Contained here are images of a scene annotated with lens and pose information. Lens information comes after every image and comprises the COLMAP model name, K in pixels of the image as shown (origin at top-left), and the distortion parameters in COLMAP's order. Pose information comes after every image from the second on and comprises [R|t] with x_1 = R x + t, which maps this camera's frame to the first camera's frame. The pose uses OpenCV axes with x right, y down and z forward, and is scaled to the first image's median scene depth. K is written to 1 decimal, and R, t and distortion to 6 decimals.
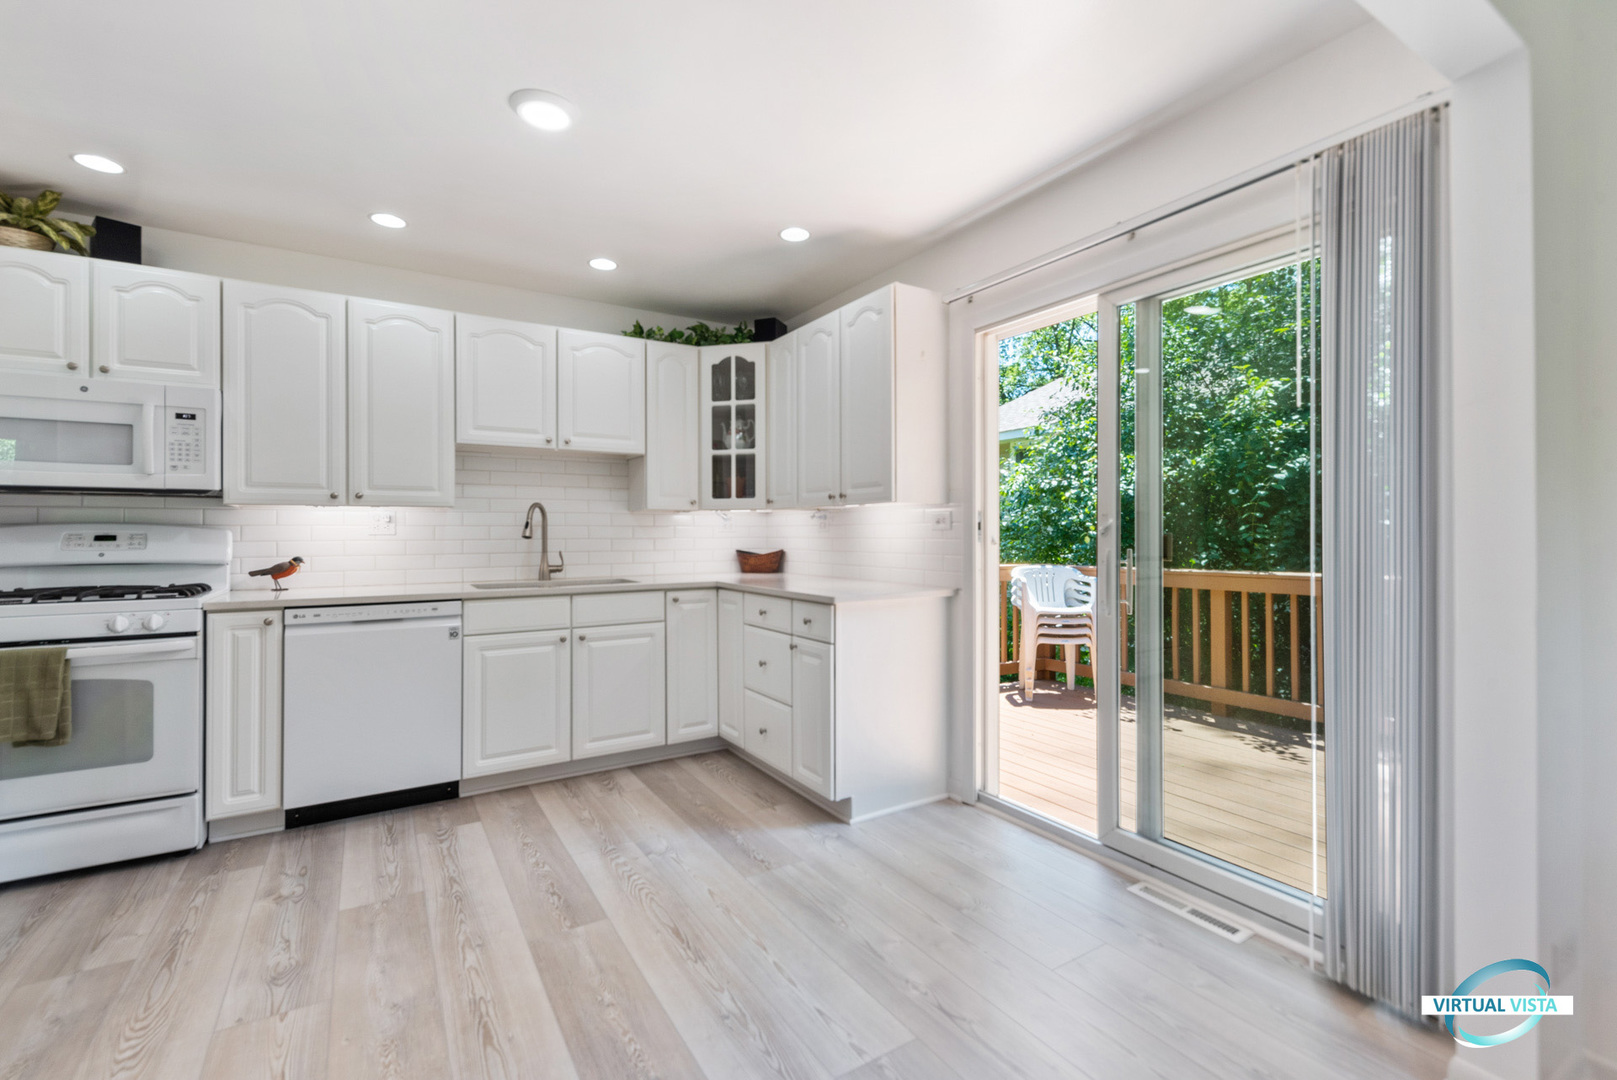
lens RADIAL K [[697.9, 0, 811.3], [0, 697.9, 528.4], [0, 0, 1]] dist [0.002134, -0.002142]
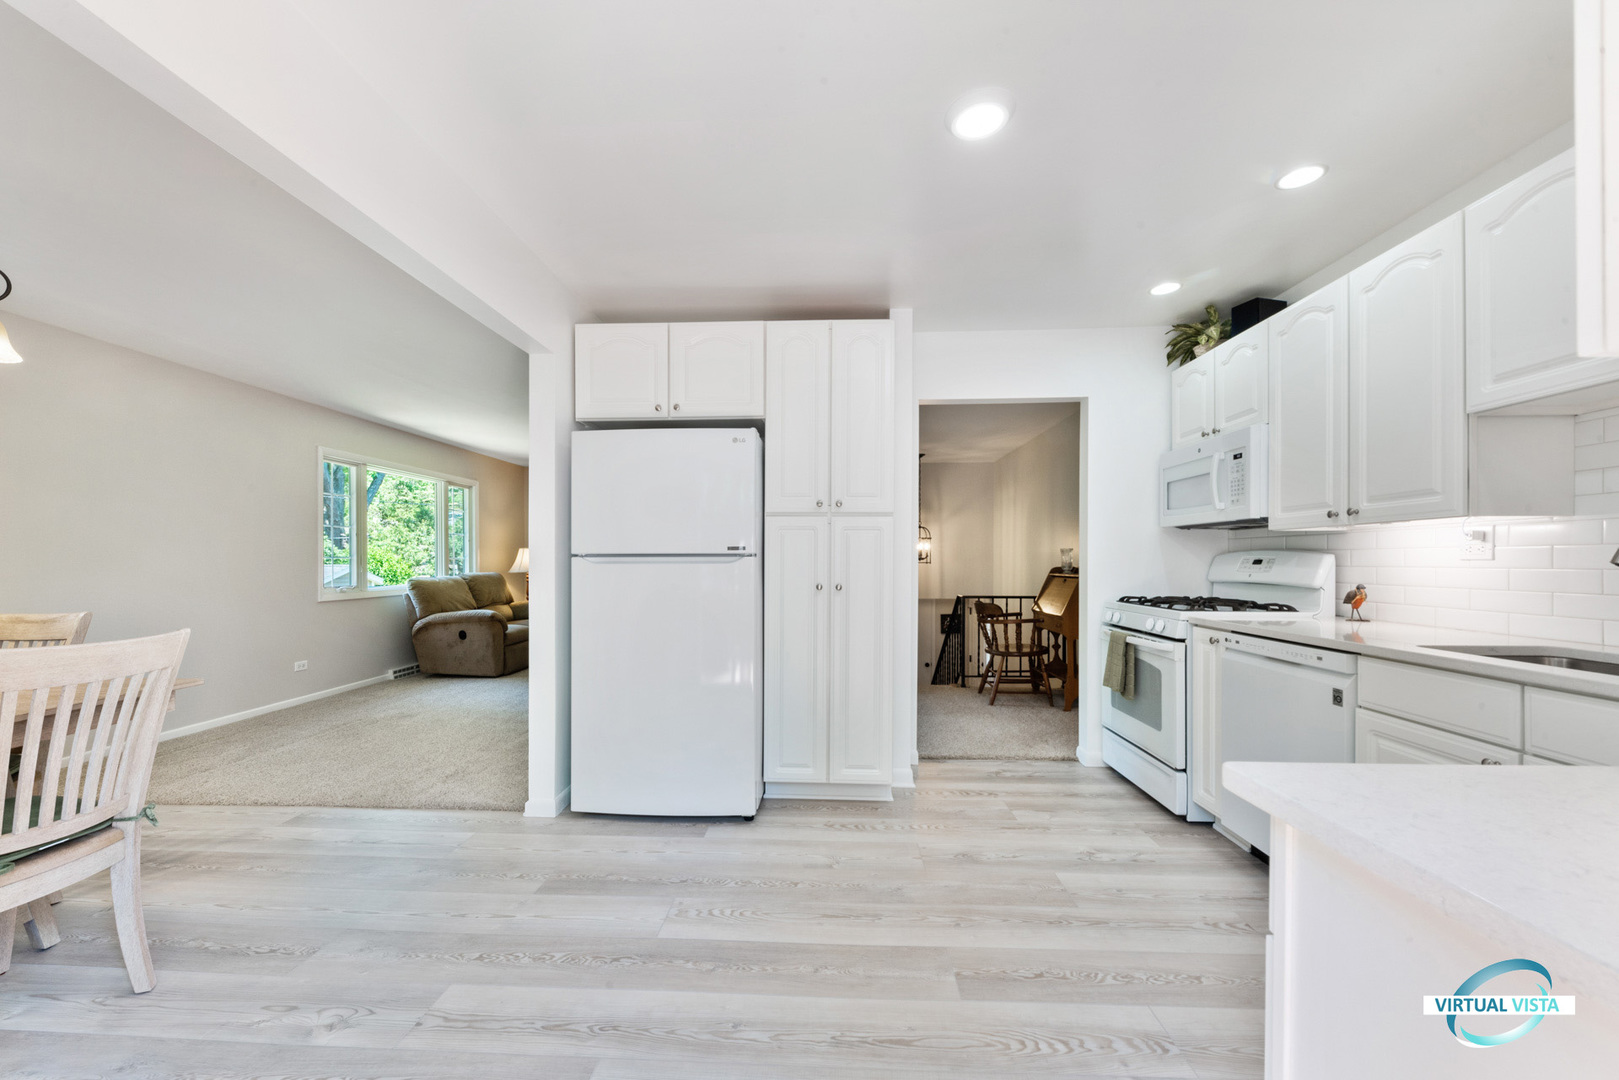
lens RADIAL K [[630.6, 0, 806.1], [0, 630.6, 562.0], [0, 0, 1]] dist [0.000683, 0.000059]
pose [[-0.575483, 0.004982, -0.817798, 0.348651], [0.008251, 0.999966, 0.000285, 0.006980], [0.817772, -0.006583, -0.575505, 0.979606]]
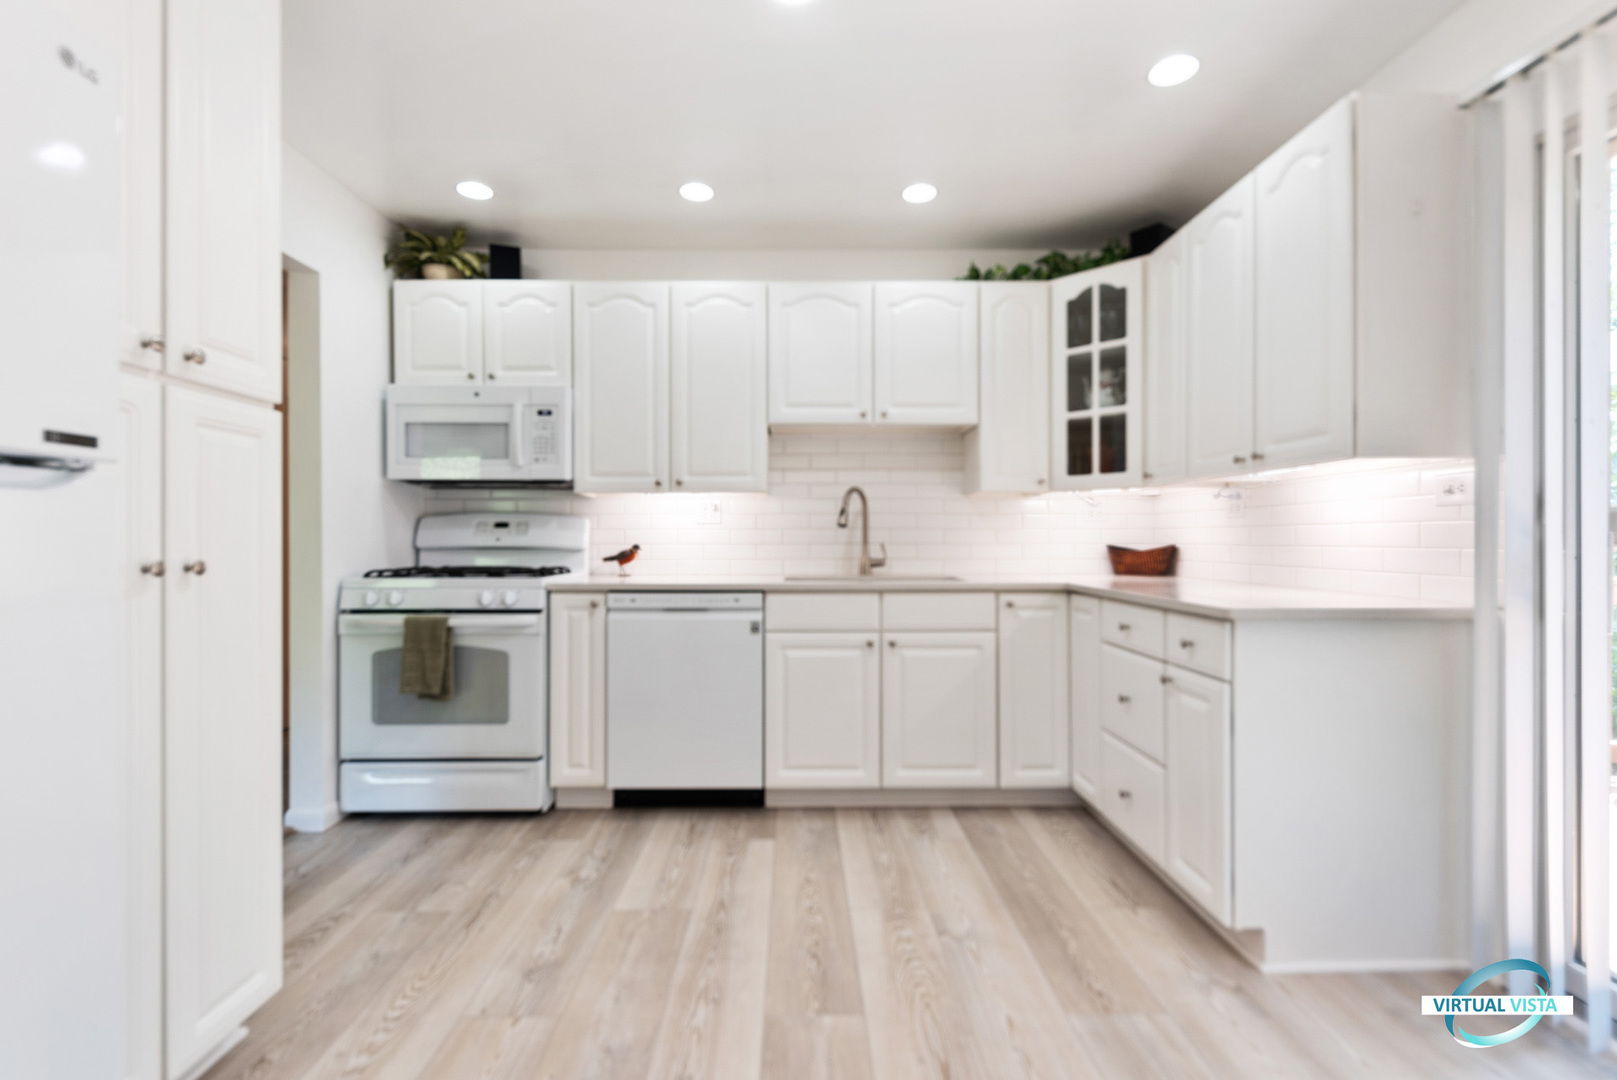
lens RADIAL K [[745.2, 0, 802.3], [0, 745.2, 536.5], [0, 0, 1]] dist [0.009548, -0.000109]
pose [[0.851352, 0.000691, -0.524594, 0.057077], [0.001672, 0.999990, 0.004031, 0.028255], [0.524592, -0.004309, 0.851343, 0.209644]]
